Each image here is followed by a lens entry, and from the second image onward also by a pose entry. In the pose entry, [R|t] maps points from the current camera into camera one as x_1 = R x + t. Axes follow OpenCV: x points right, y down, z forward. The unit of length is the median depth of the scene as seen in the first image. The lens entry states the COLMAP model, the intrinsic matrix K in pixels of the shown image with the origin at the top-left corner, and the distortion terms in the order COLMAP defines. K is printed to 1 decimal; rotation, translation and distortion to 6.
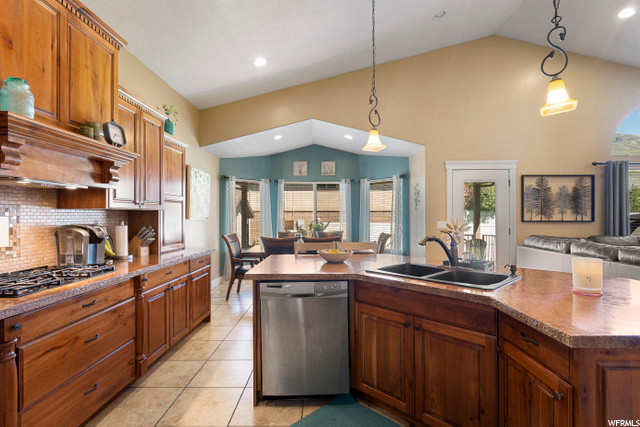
lens RADIAL K [[321.6, 0, 322.6], [0, 321.6, 214.6], [0, 0, 1]] dist [0.001777, -0.000599]
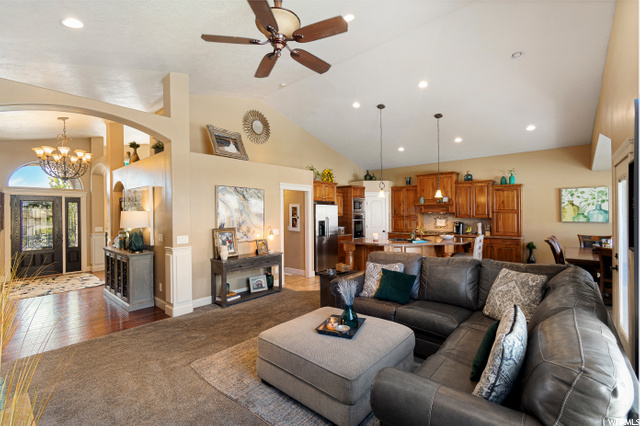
lens RADIAL K [[280.3, 0, 320.2], [0, 280.3, 213.0], [0, 0, 1]] dist [0.004870, -0.000256]
pose [[-0.642271, 0.007214, -0.766444, 1.282783], [0.011643, 0.999932, -0.000346, -0.040921], [0.766389, -0.009146, -0.642311, 0.885851]]
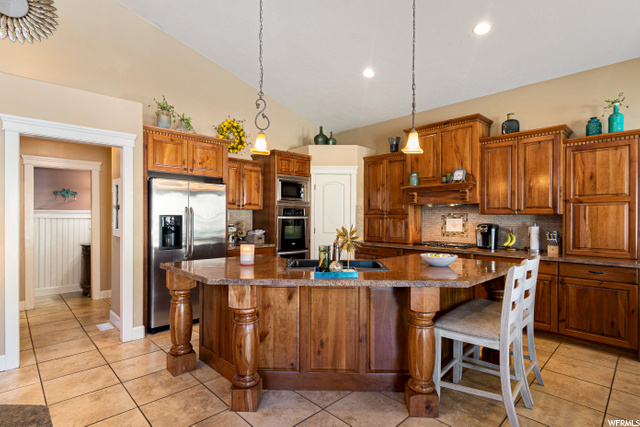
lens RADIAL K [[321.6, 0, 324.3], [0, 321.6, 216.5], [0, 0, 1]] dist [0.001777, -0.000599]
pose [[-0.706600, -0.001294, -0.707612, 0.515270], [-0.001838, 0.999998, 0.000007, -0.001963], [0.707611, 0.001306, -0.706601, 0.768028]]
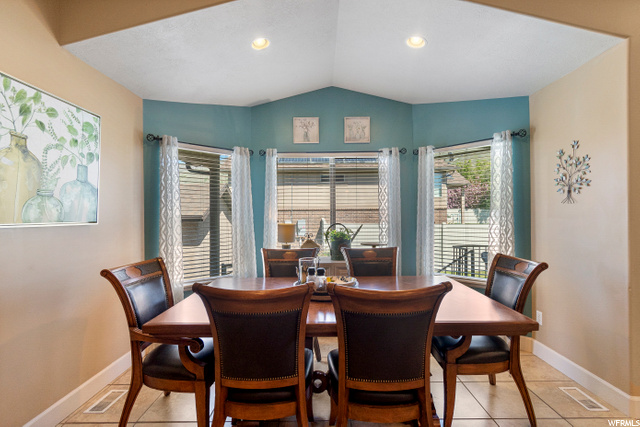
lens RADIAL K [[321.6, 0, 320.6], [0, 321.6, 215.8], [0, 0, 1]] dist [0.001777, -0.000599]
pose [[0.999984, -0.005562, 0.000677, -0.061468], [0.005562, 0.999985, -0.000003, 0.003164], [-0.000677, 0.000007, 1.000000, 0.604246]]
